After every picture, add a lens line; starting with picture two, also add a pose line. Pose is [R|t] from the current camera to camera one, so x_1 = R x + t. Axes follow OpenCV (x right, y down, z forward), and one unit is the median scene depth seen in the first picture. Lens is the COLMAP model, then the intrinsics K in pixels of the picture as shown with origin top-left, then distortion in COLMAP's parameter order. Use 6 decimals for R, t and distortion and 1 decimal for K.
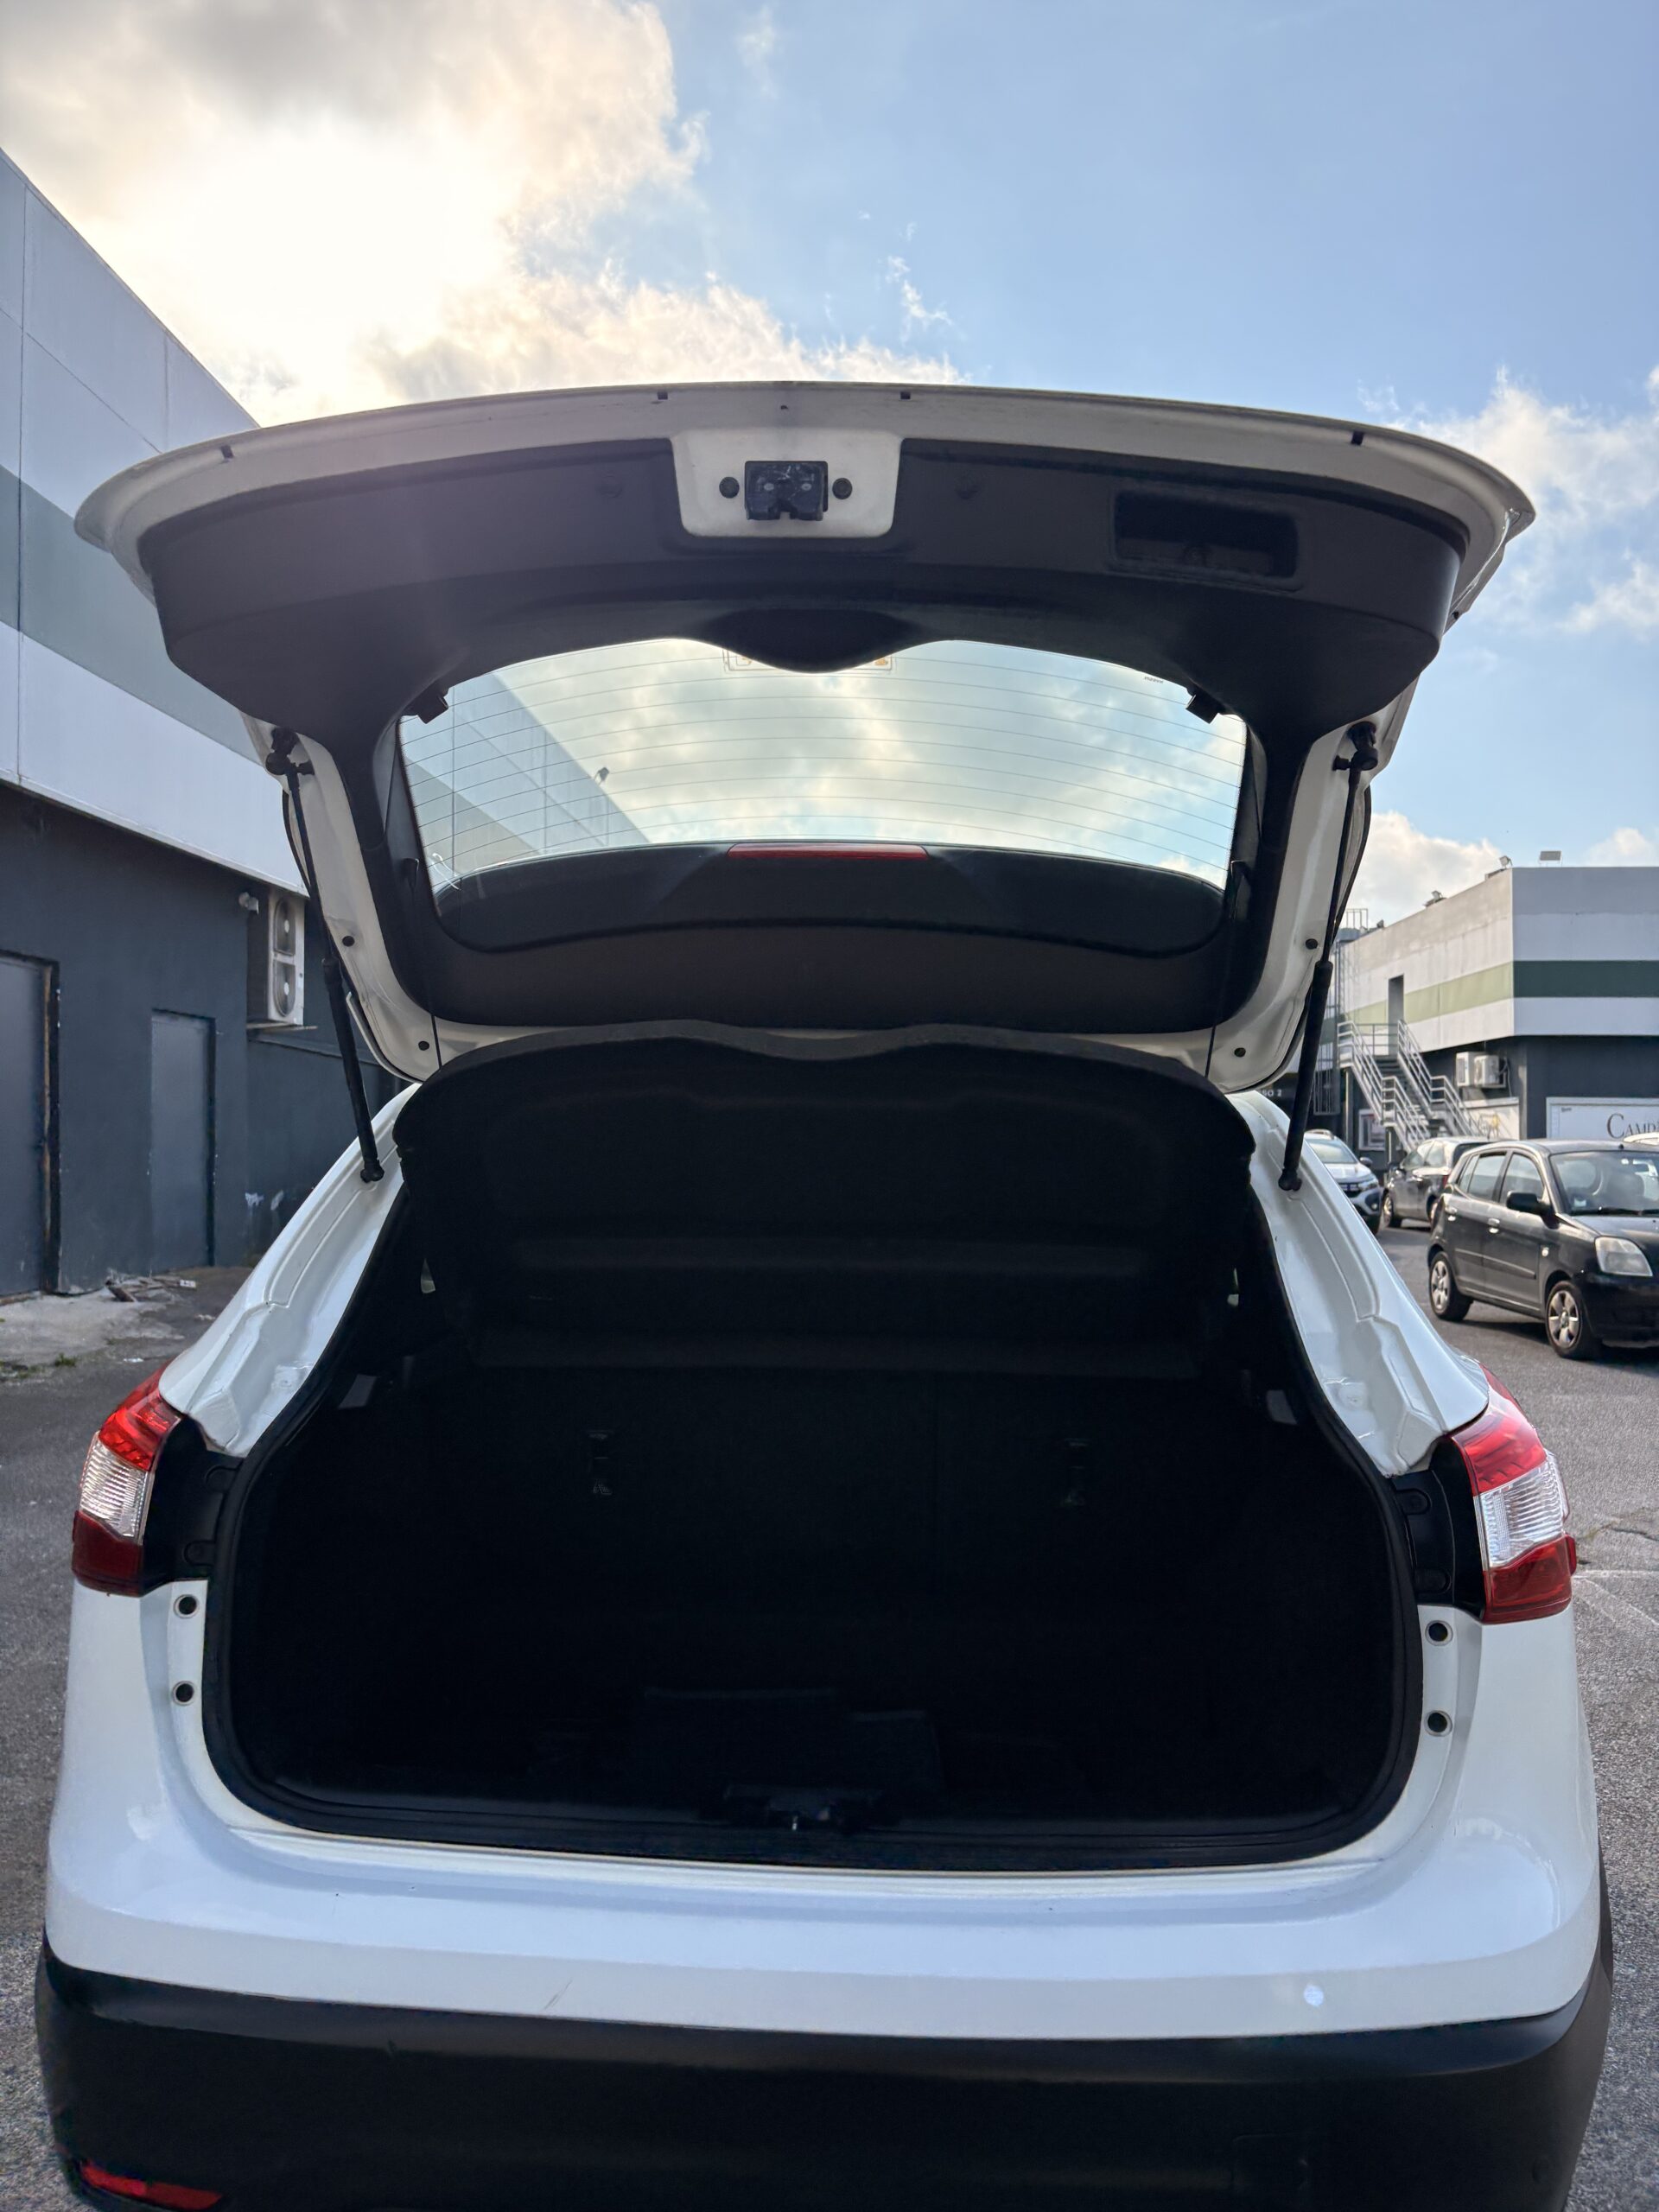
lens RADIAL K [[1694.0, 0, 829.5], [0, 1694.0, 1106.0], [0, 0, 1]] dist [0.024785, 0.007460]
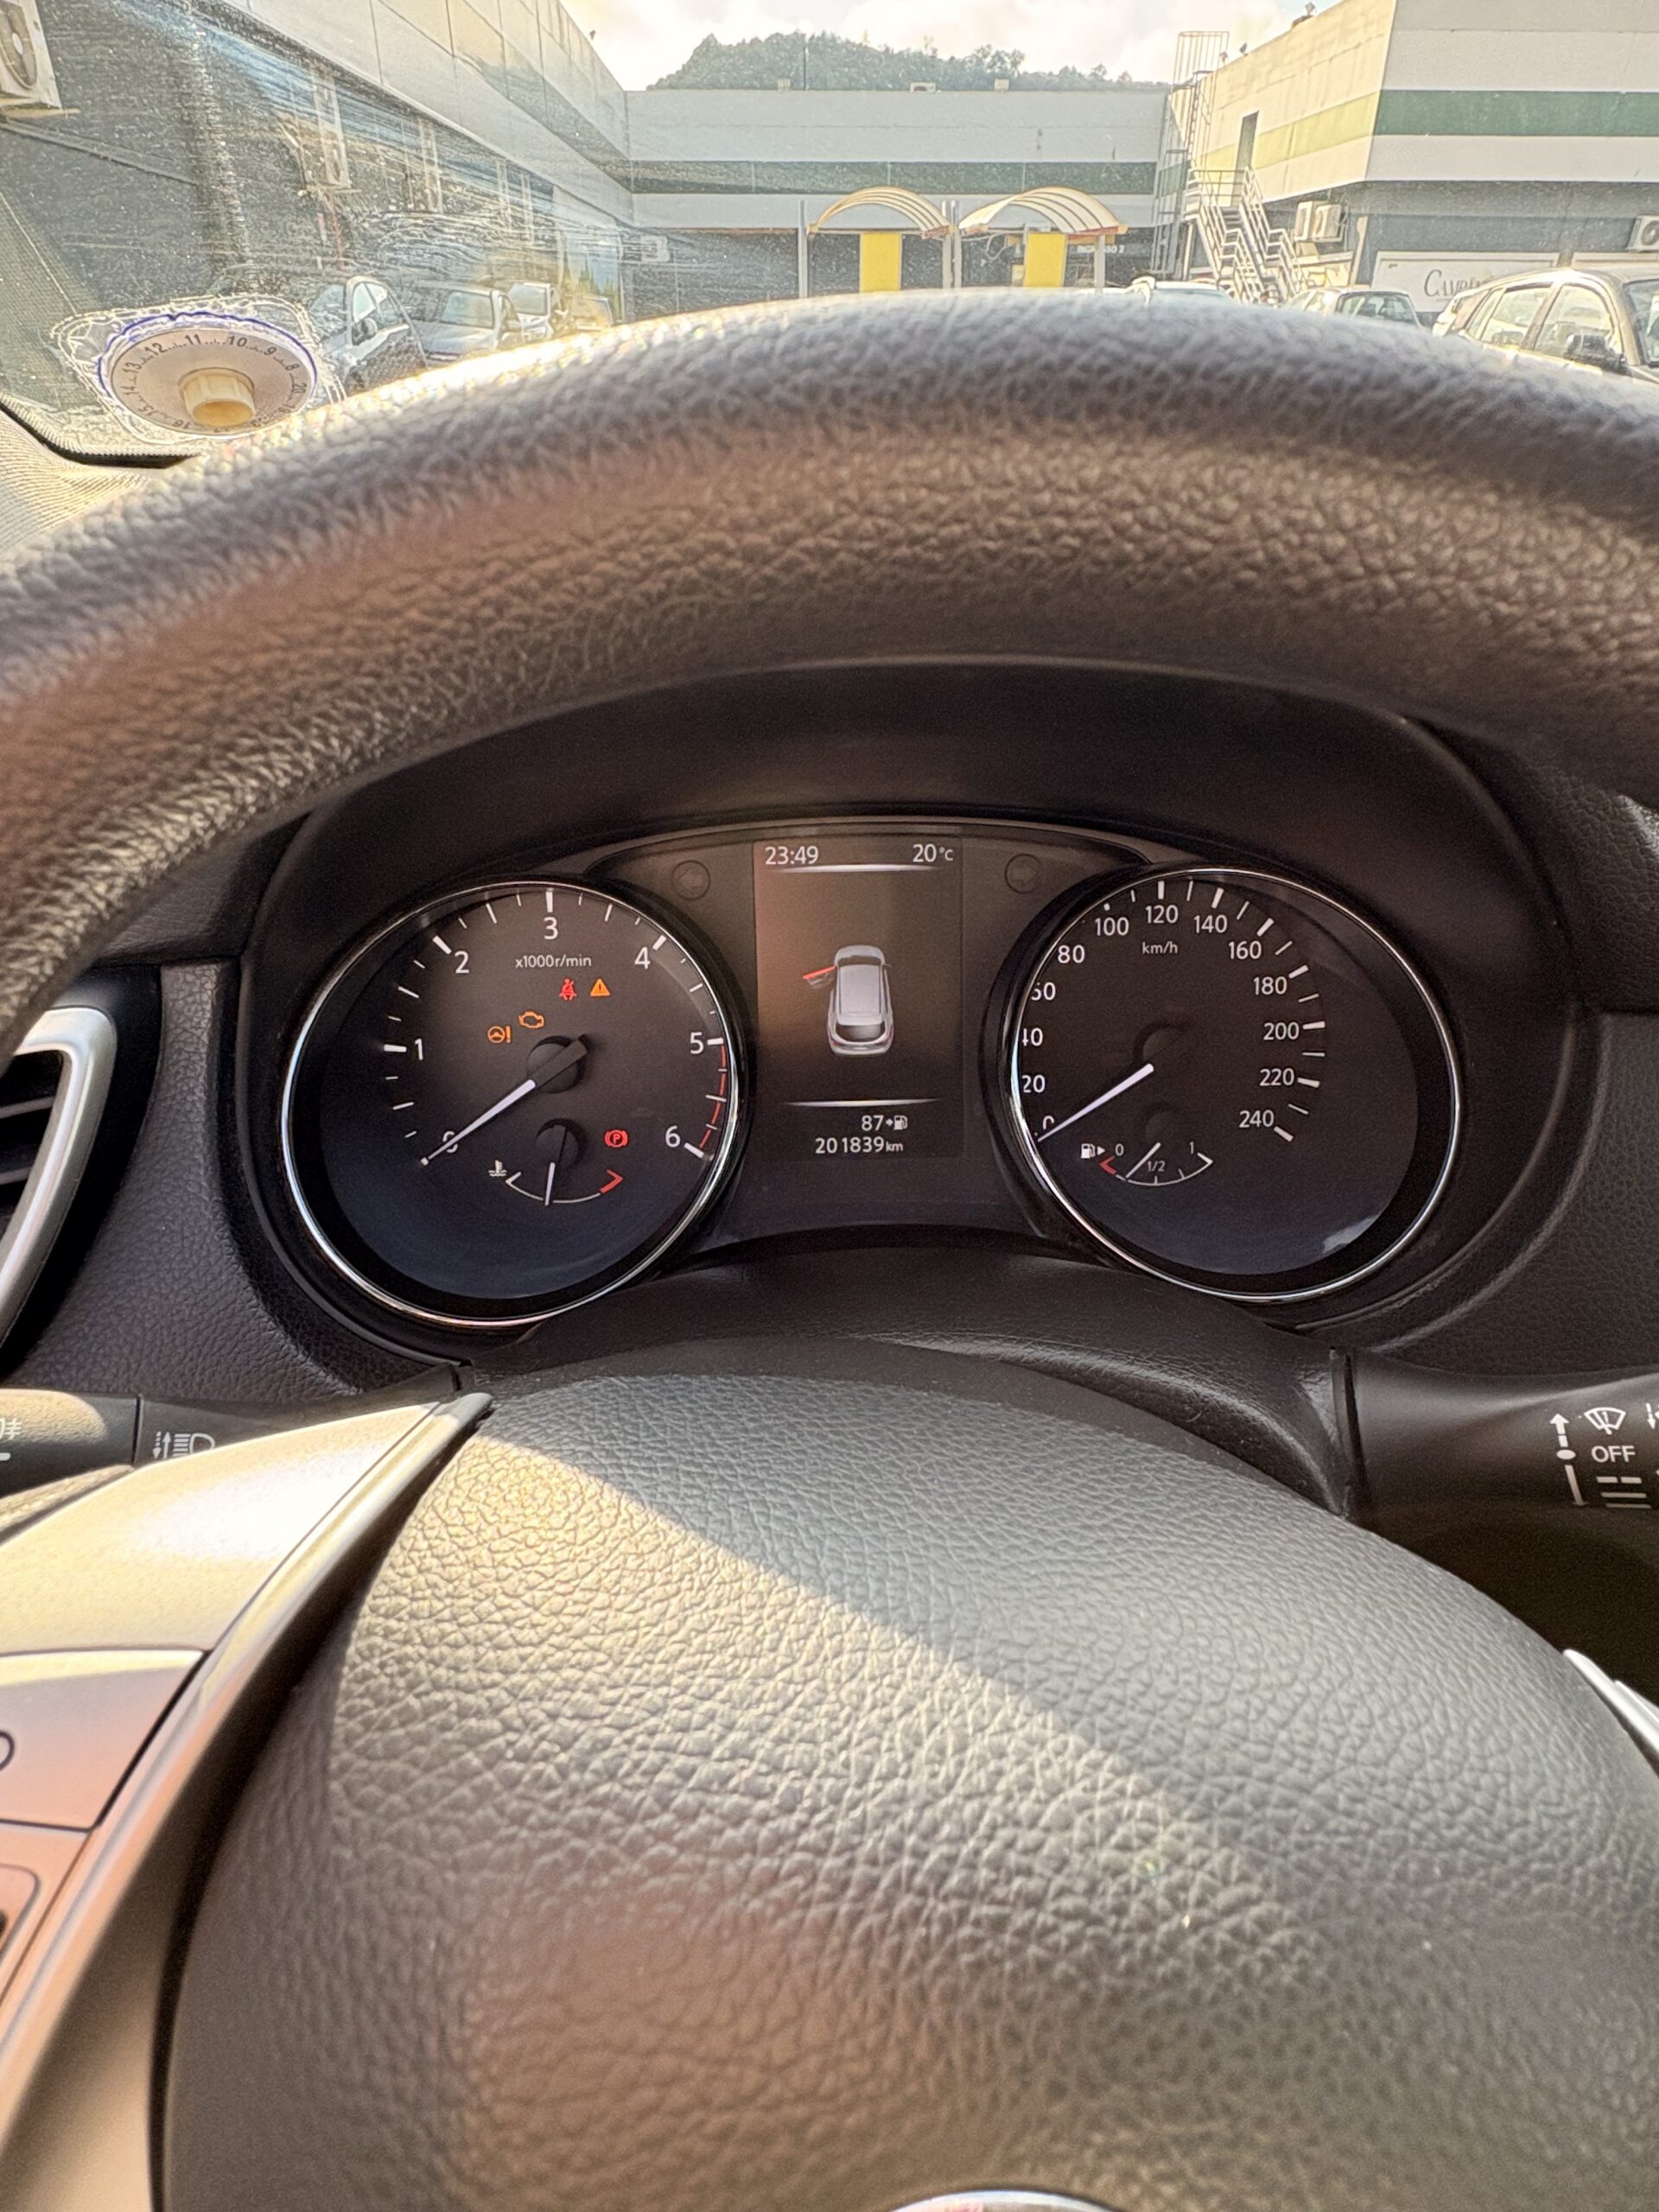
lens RADIAL K [[1243.1, 0, 823.8], [0, 1243.1, 1063.2], [0, 0, 1]] dist [-0.000656, 0.000185]
pose [[0.996054, -0.045338, 0.076300, -0.008405], [-0.002561, 0.844642, 0.535326, 0.009213], [-0.088717, -0.533409, 0.841192, 0.115412]]
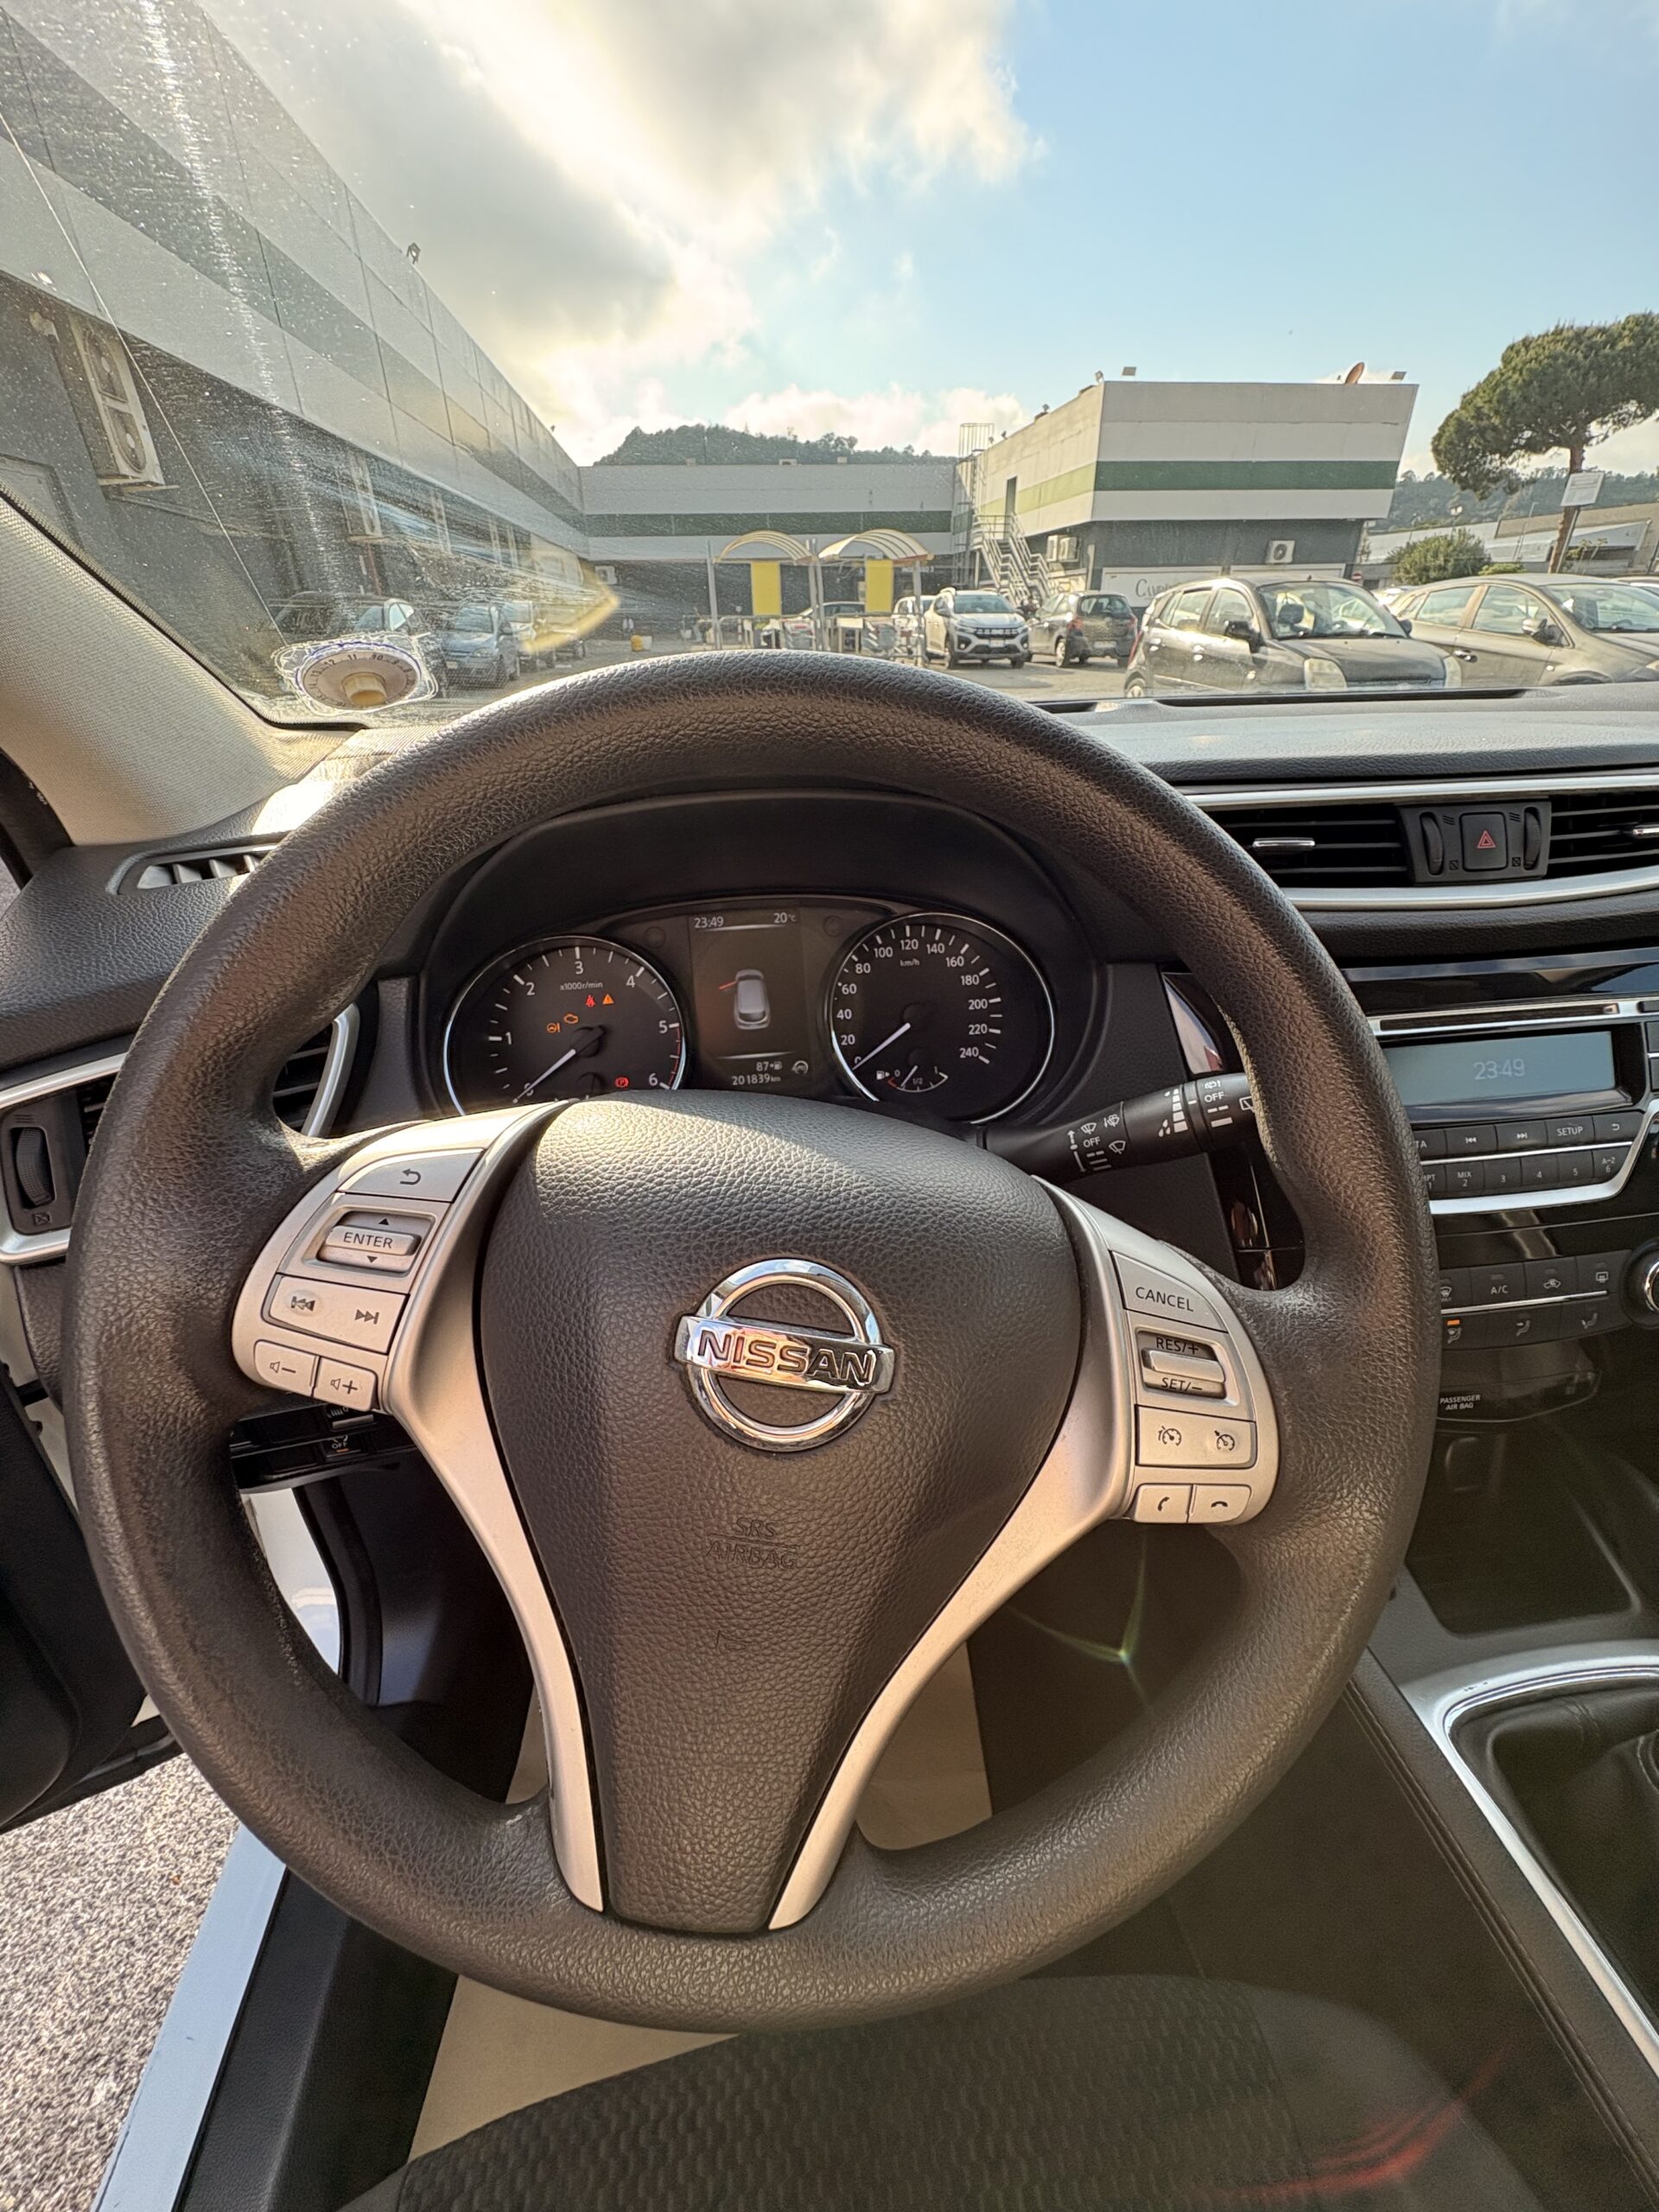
lens RADIAL K [[893.2, 0, 829.5], [0, 893.2, 1106.0], [0, 0, 1]] dist [0.002115, -0.000737]
pose [[0.982413, -0.106006, 0.153714, -0.008390], [0.015061, 0.865528, 0.500634, 0.008761], [-0.186114, -0.489514, 0.851902, 0.110322]]
